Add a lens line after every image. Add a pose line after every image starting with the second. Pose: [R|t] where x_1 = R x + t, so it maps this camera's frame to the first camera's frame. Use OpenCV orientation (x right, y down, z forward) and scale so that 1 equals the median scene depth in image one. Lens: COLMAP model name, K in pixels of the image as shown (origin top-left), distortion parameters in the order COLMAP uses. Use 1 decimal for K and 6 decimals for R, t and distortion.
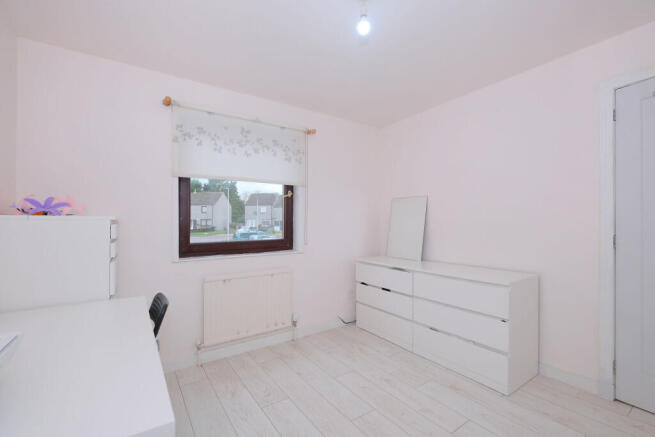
lens RADIAL K [[286.6, 0, 327.3], [0, 286.6, 223.9], [0, 0, 1]] dist [0.000072, -0.001138]
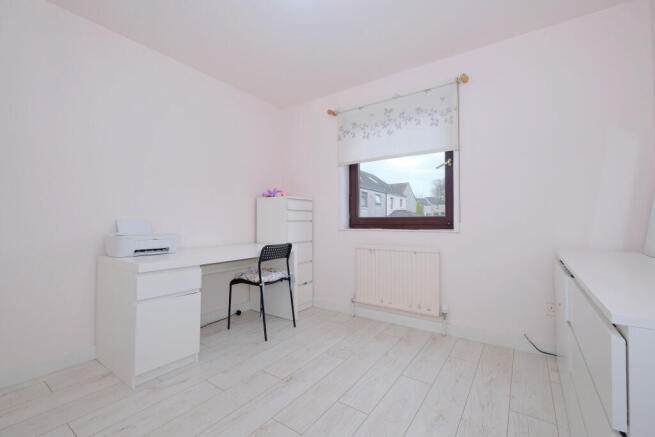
lens RADIAL K [[286.6, 0, 326.8], [0, 286.6, 214.5], [0, 0, 1]] dist [0.000072, -0.001138]
pose [[0.341763, -0.008973, -0.939743, 0.619665], [0.002054, 0.999959, -0.008801, 0.063662], [0.939784, 0.001077, 0.341767, 0.429905]]
